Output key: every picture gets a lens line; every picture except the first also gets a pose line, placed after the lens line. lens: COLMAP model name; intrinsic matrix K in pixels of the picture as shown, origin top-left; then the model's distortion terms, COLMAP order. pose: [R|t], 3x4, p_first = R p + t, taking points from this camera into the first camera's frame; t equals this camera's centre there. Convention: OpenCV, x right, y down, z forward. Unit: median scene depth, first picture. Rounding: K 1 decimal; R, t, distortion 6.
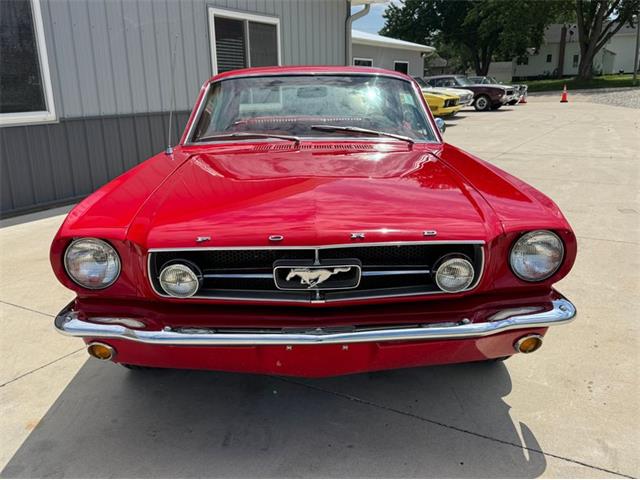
lens RADIAL K [[569.8, 0, 320.0], [0, 569.8, 240.0], [0, 0, 1]] dist [0.123536, -0.216739]
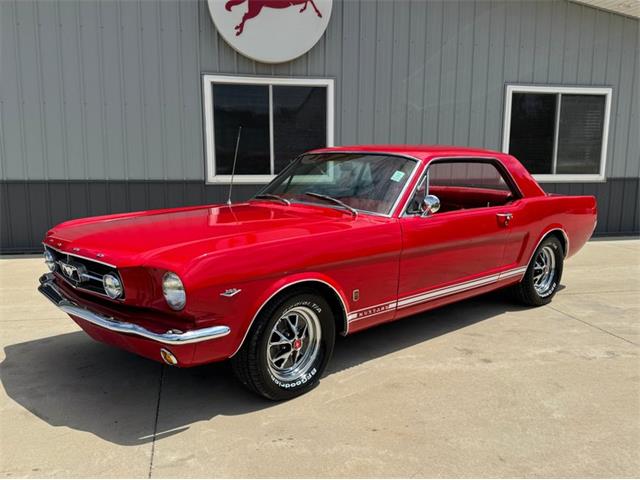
lens RADIAL K [[555.6, 0, 318.6], [0, 555.6, 240.9], [0, 0, 1]] dist [0.117975, -0.199351]
pose [[0.661743, 0.134488, -0.737570, 0.424440], [-0.208606, 0.977960, -0.008839, -0.040712], [0.720125, 0.159711, 0.675213, 0.092316]]
